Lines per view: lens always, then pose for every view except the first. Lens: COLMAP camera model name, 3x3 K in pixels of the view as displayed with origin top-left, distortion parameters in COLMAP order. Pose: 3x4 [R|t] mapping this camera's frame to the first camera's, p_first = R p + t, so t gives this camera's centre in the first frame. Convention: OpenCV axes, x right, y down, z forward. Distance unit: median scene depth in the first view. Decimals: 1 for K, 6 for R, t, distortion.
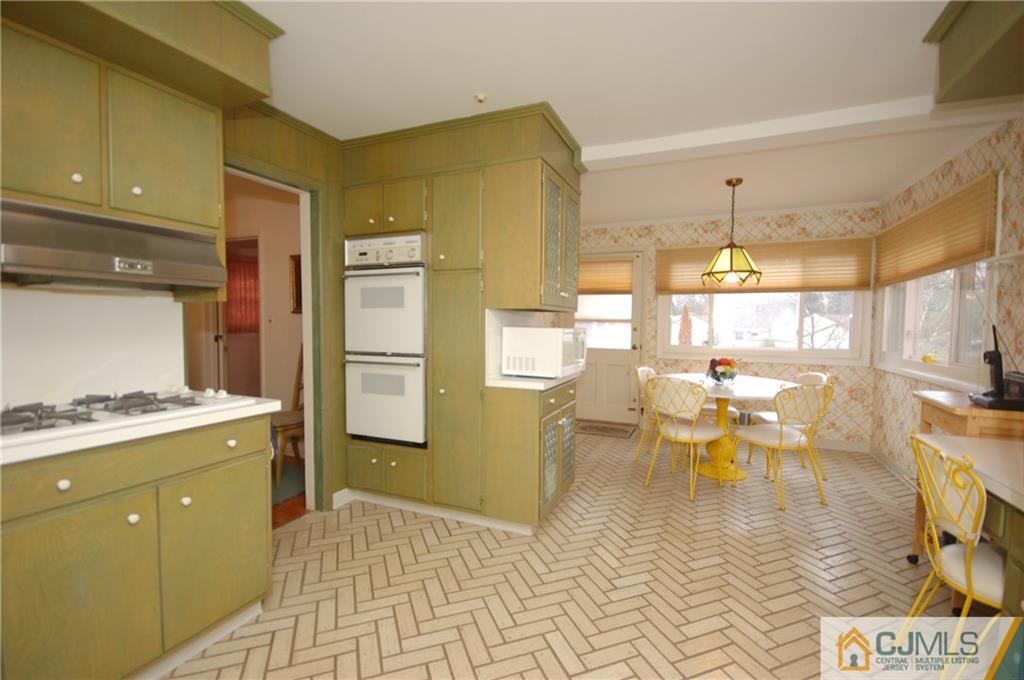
lens RADIAL K [[447.7, 0, 511.3], [0, 447.7, 343.0], [0, 0, 1]] dist [0.000776, -0.000055]
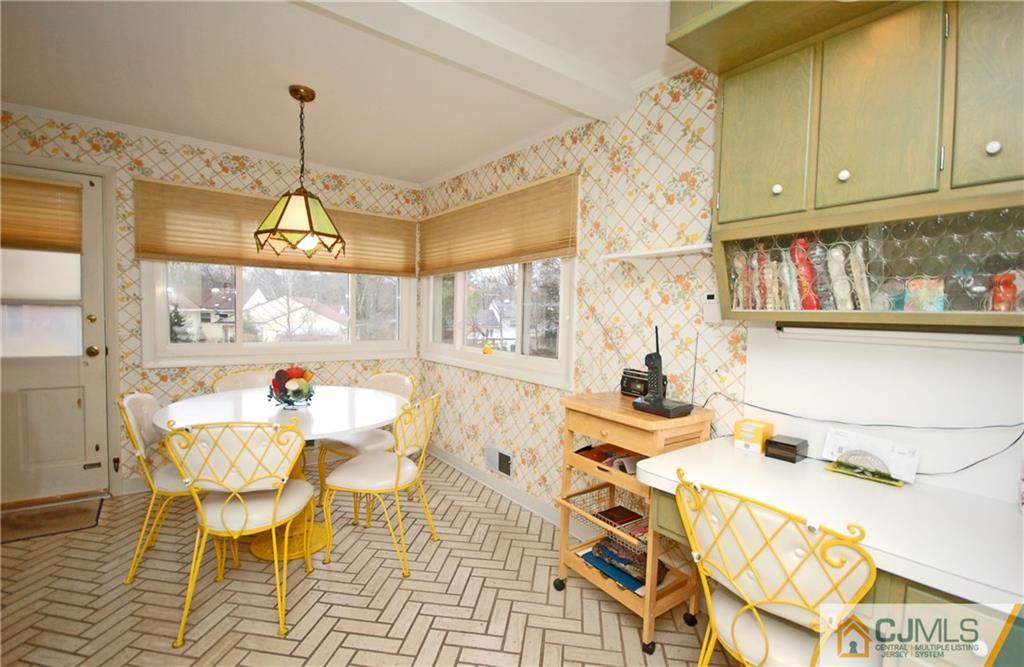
lens RADIAL K [[457.9, 0, 510.9], [0, 457.9, 338.2], [0, 0, 1]] dist [-0.001443, -0.002339]
pose [[0.479552, -0.045208, 0.876348, 0.045958], [0.017977, 0.998969, 0.041696, -0.028986], [-0.877329, -0.004241, 0.479870, 0.392375]]
